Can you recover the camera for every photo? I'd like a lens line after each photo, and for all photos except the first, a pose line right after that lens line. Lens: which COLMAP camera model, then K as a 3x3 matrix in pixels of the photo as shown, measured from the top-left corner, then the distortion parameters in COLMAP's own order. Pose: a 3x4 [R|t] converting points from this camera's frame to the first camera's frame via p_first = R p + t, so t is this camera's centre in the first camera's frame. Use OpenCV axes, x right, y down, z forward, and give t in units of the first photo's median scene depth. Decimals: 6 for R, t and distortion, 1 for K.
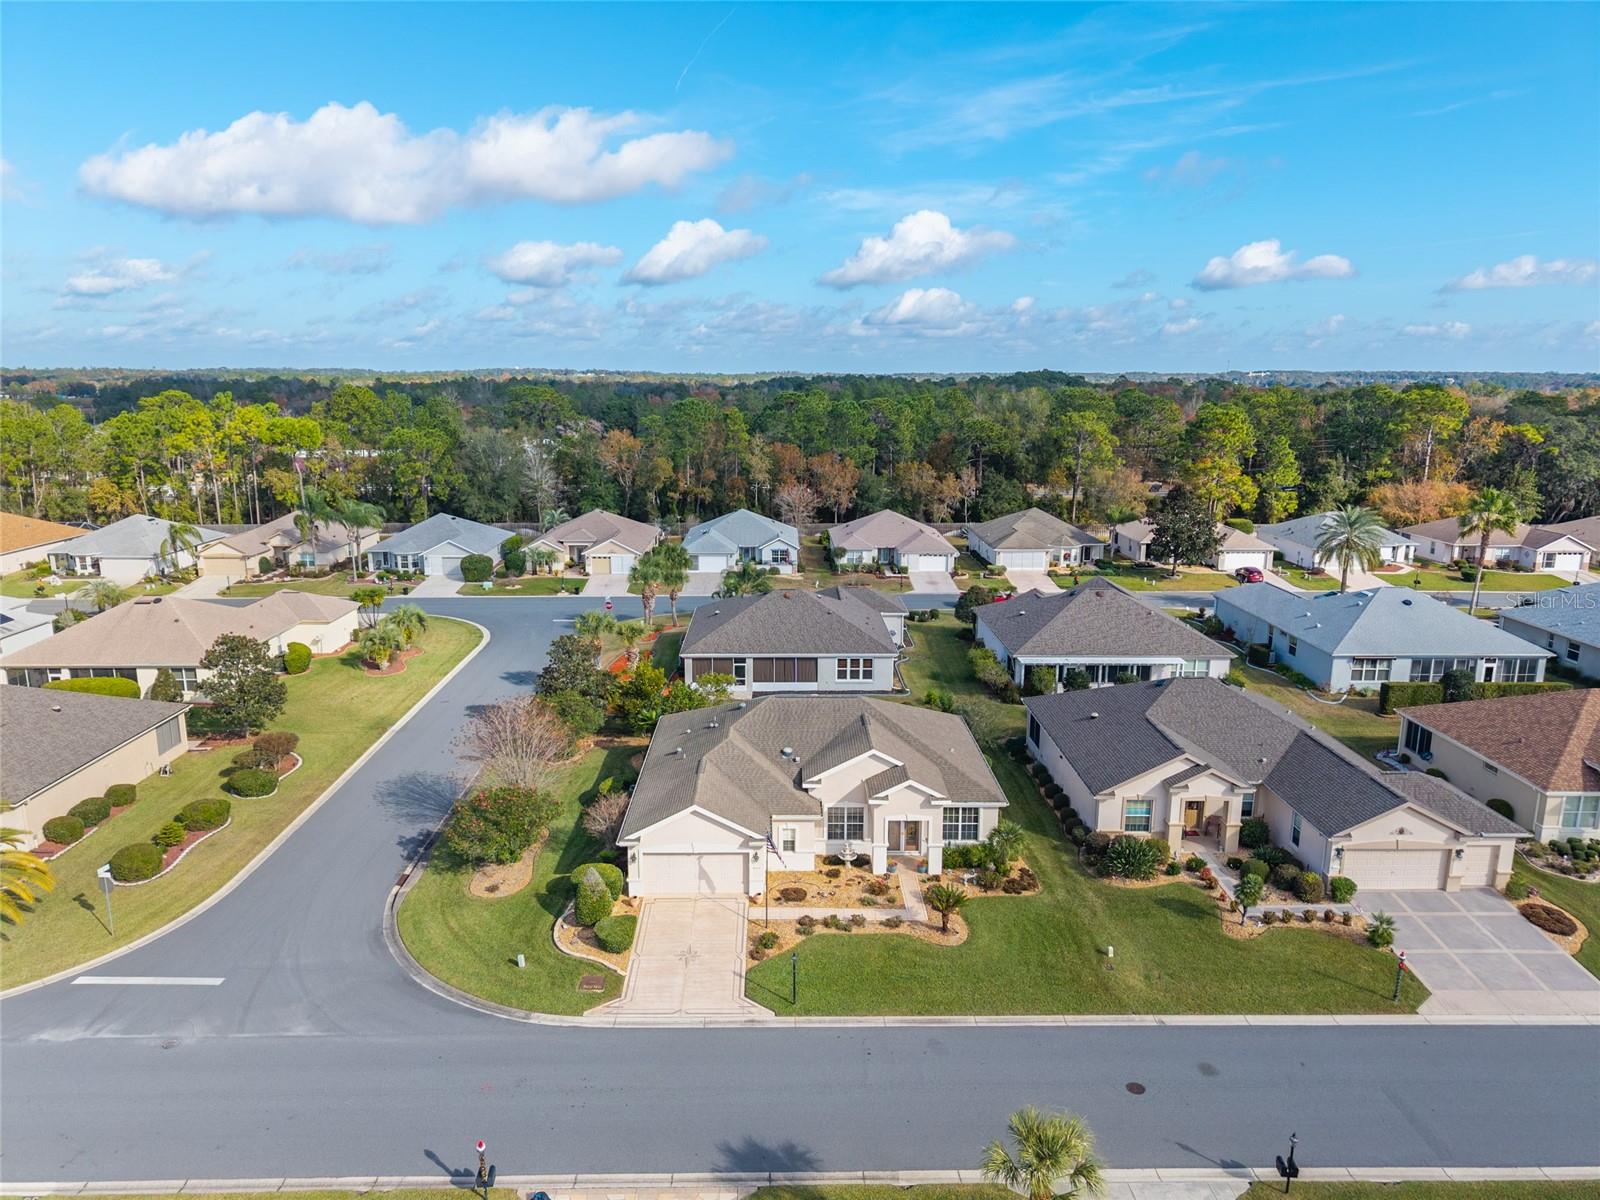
lens RADIAL K [[1072.7, 0, 793.9], [0, 1072.7, 583.7], [0, 0, 1]] dist [0.013635, -0.005588]
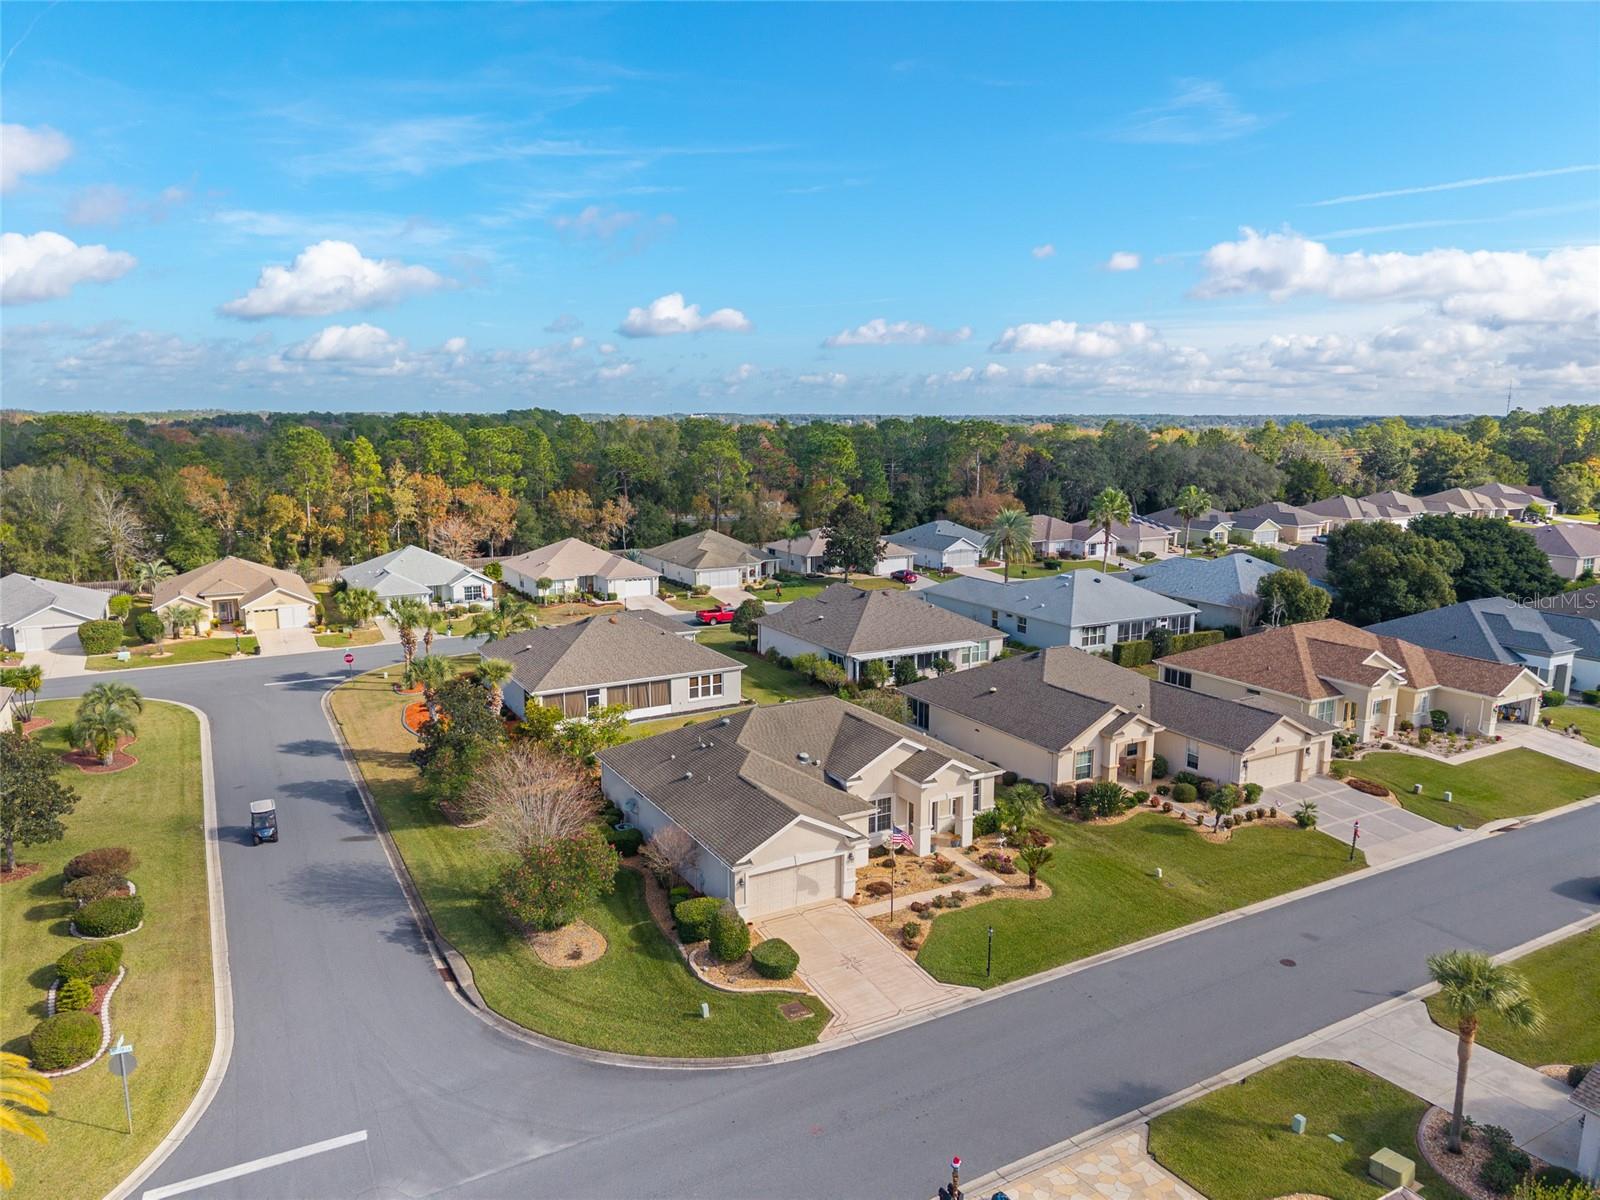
lens RADIAL K [[1072.7, 0, 793.9], [0, 1072.7, 583.7], [0, 0, 1]] dist [0.013635, -0.005588]
pose [[0.879855, -0.073812, 0.469476, -0.490094], [0.091114, 0.995739, -0.014207, 0.010553], [-0.466427, 0.055275, 0.882831, 0.122054]]
